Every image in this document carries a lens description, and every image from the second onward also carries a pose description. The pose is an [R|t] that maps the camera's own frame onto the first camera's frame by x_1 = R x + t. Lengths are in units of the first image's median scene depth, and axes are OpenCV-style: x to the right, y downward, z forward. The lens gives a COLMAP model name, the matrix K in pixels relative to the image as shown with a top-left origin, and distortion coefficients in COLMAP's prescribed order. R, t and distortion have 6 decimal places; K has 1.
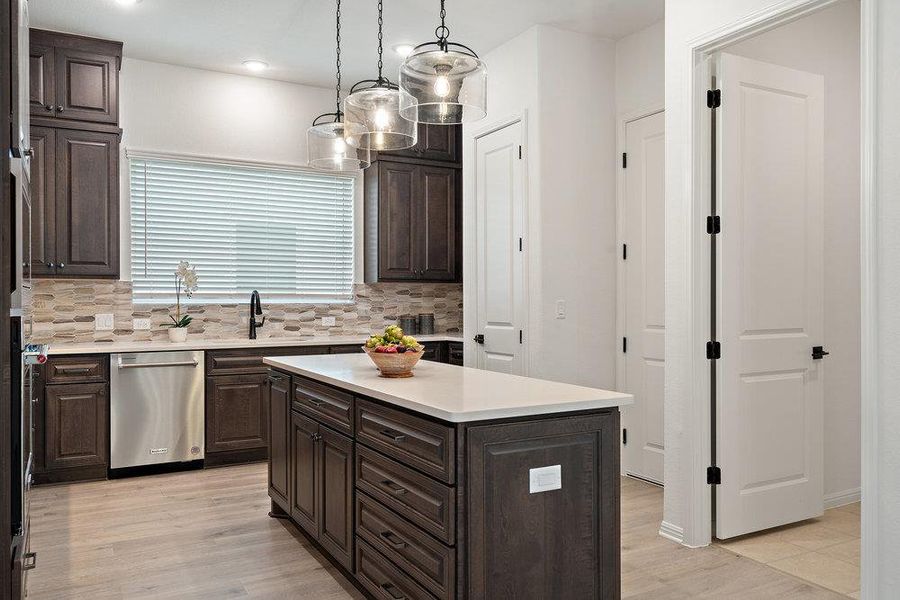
lens RADIAL K [[705.9, 0, 450.6], [0, 705.9, 300.8], [0, 0, 1]] dist [0.012209, 0.005931]
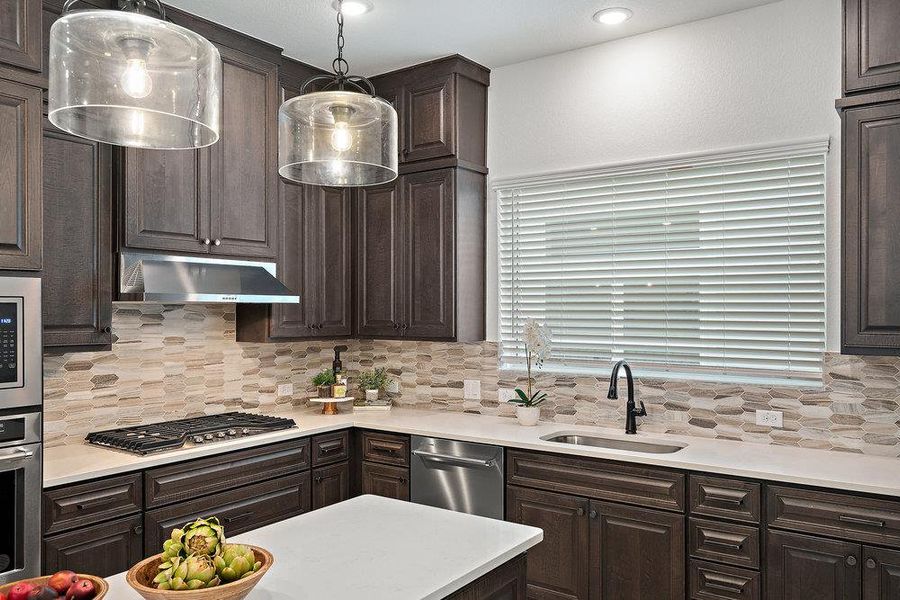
lens RADIAL K [[705.9, 0, 450.5], [0, 705.9, 300.4], [0, 0, 1]] dist [0.012209, 0.005931]
pose [[0.438431, -0.009576, -0.898714, 0.240002], [0.000267, 0.999945, -0.010524, -0.063129], [0.898765, 0.004374, 0.438410, 0.567102]]
